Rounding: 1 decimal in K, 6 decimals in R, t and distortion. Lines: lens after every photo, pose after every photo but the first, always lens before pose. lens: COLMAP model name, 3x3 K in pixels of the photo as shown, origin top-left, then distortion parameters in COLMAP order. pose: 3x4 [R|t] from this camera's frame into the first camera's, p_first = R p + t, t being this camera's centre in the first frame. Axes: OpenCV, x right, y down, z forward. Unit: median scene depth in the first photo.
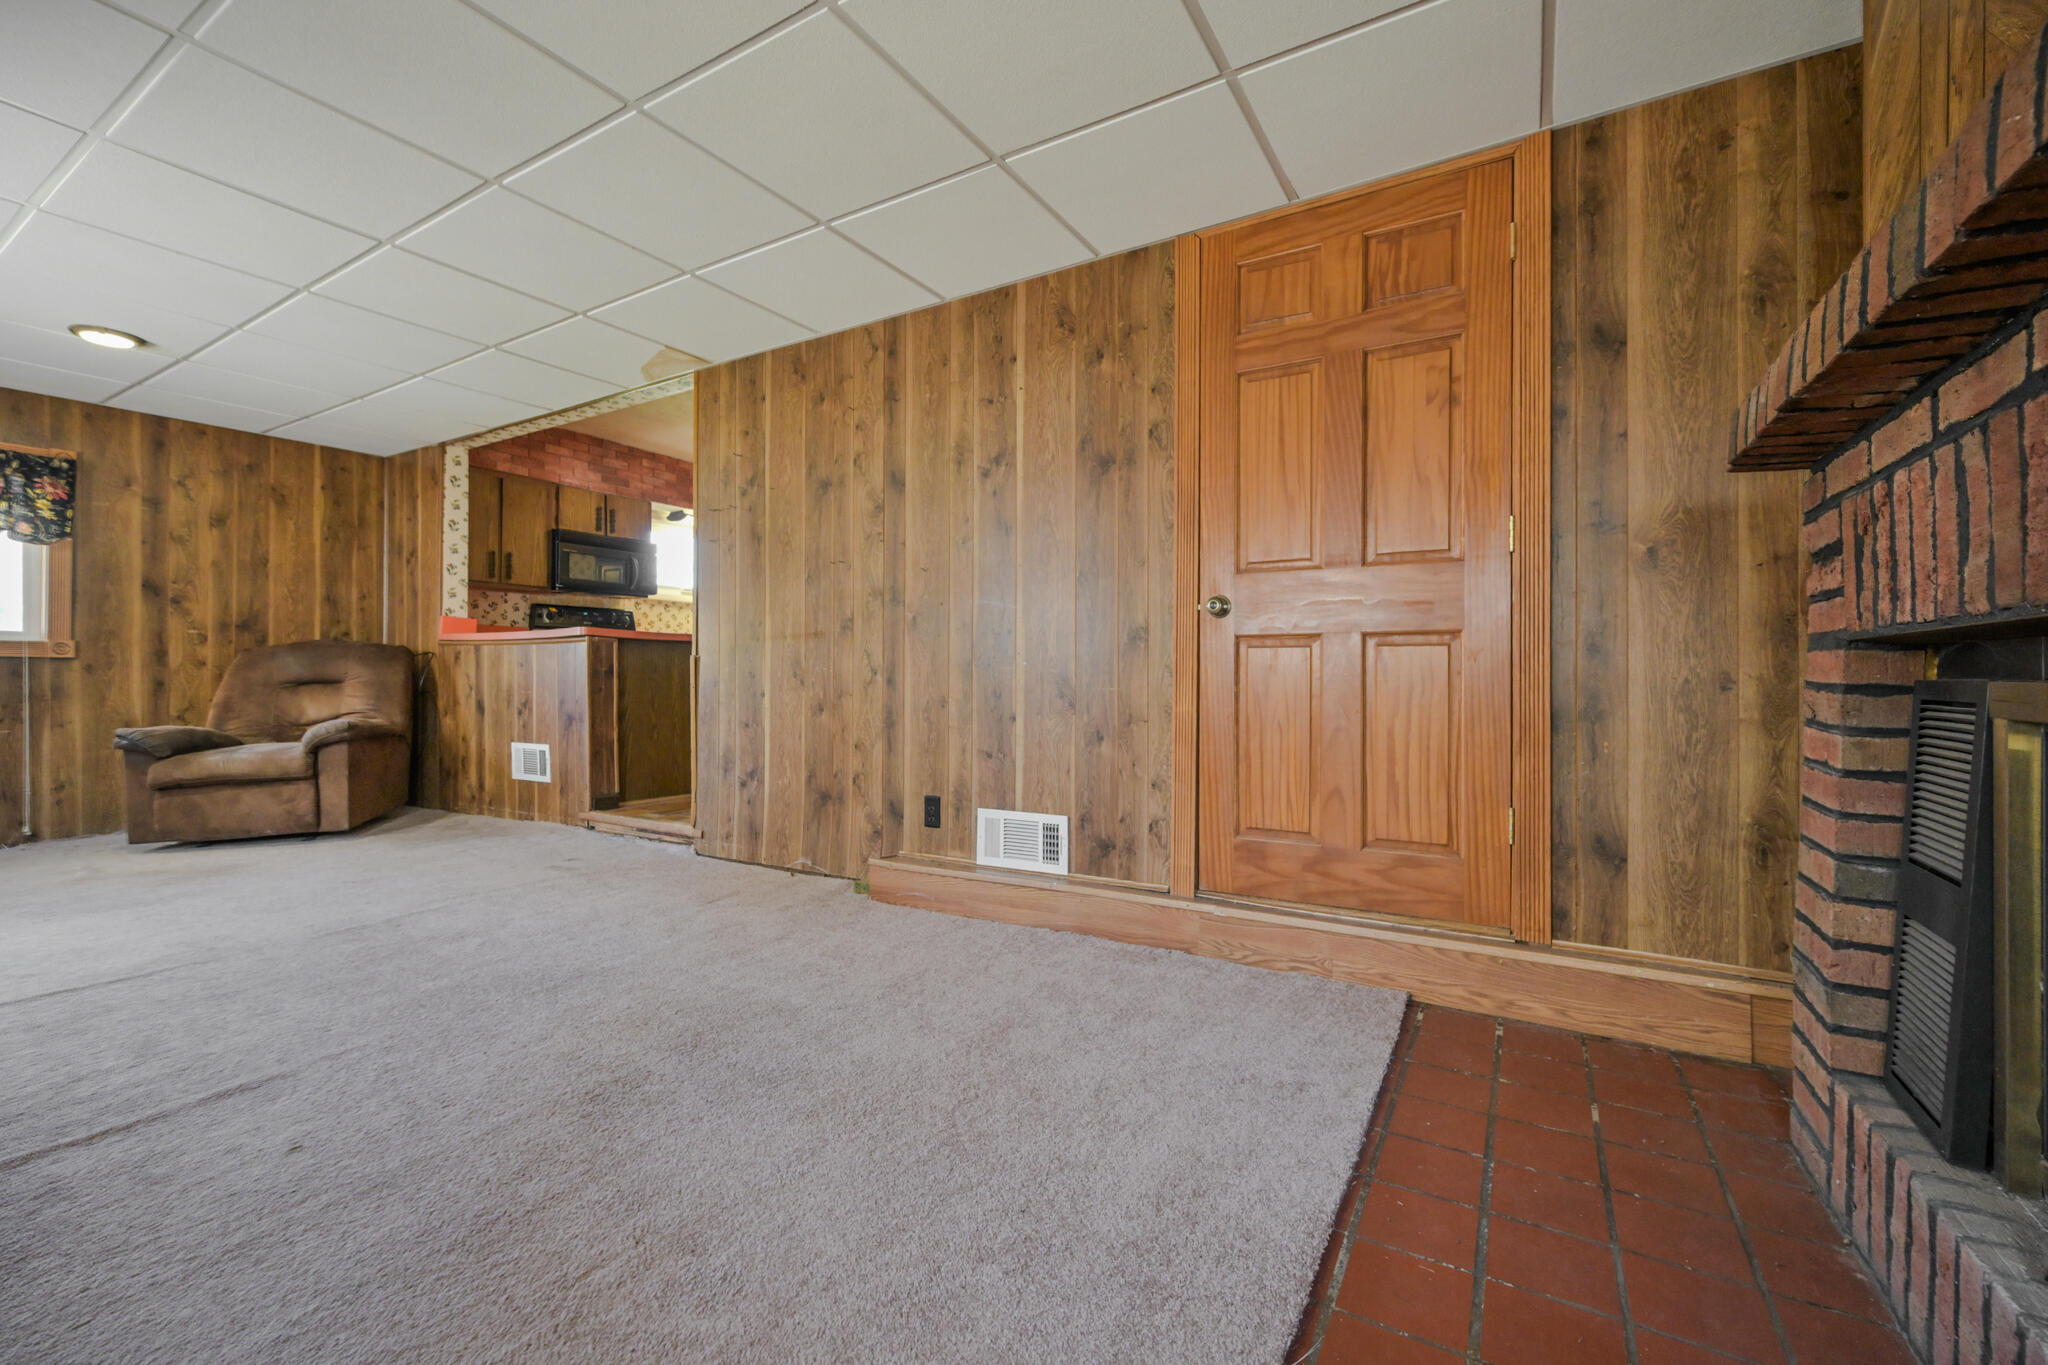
lens RADIAL K [[810.3, 0, 1050.6], [0, 810.3, 665.8], [0, 0, 1]] dist [-0.007462, 0.000618]
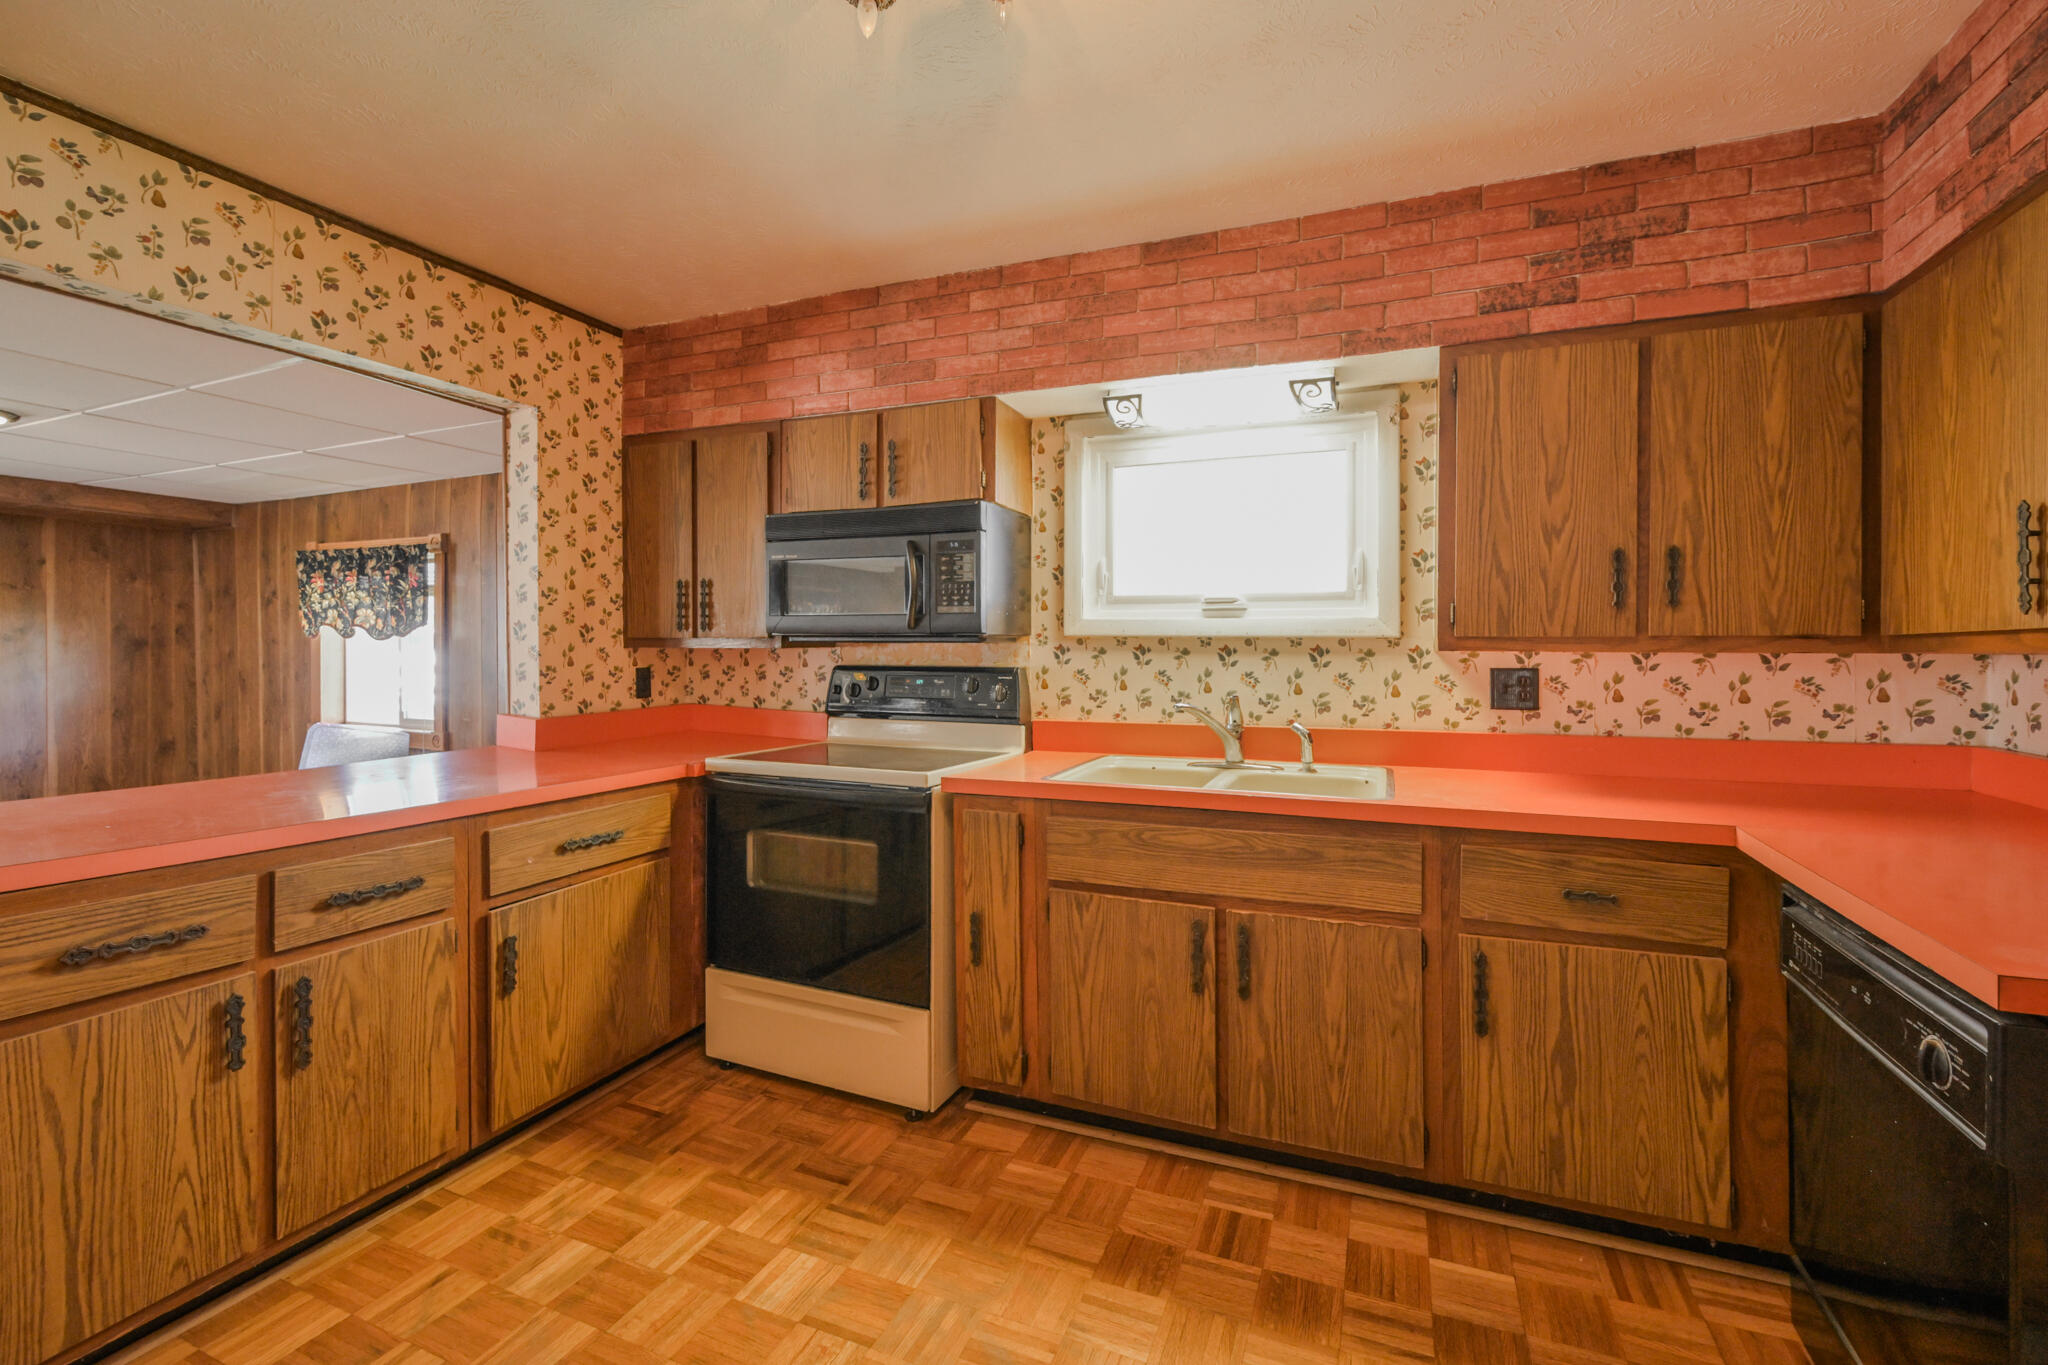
lens RADIAL K [[810.3, 0, 1028.2], [0, 810.3, 663.1], [0, 0, 1]] dist [-0.007462, 0.000618]
pose [[0.160026, 0.004366, -0.987103, -0.111383], [0.006069, 0.999967, 0.005407, -0.081088], [0.987094, -0.006856, 0.159994, 1.040132]]
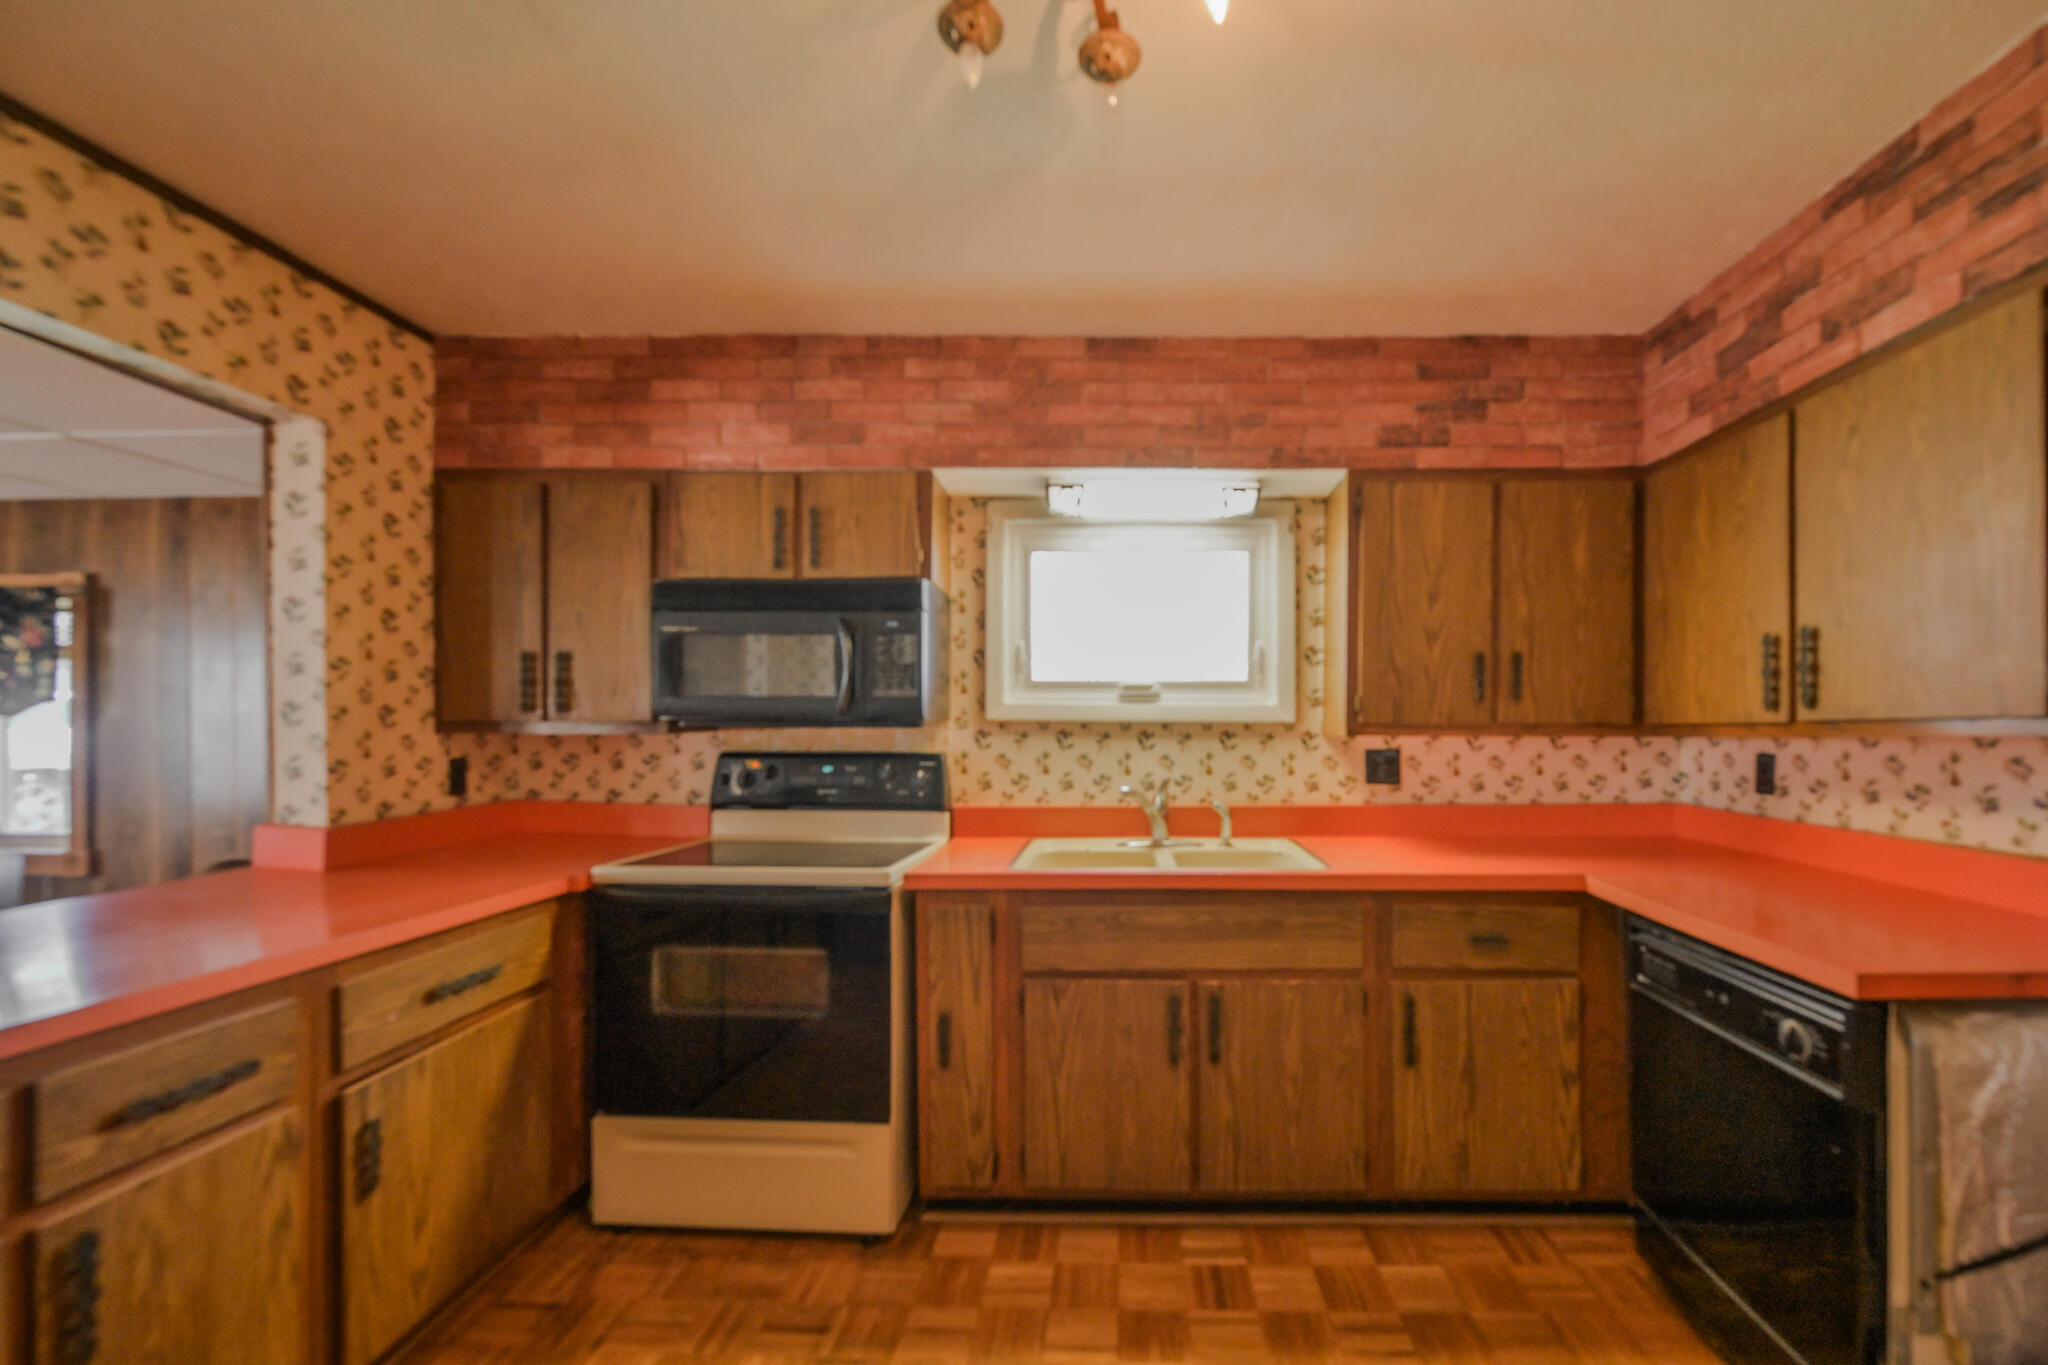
lens RADIAL K [[810.3, 0, 1060.1], [0, 810.3, 734.2], [0, 0, 1]] dist [-0.007462, 0.000618]
pose [[0.486082, 0.001785, -0.873912, -0.148418], [0.010002, 0.999921, 0.007606, -0.089096], [0.873856, -0.012438, 0.486025, 0.947260]]
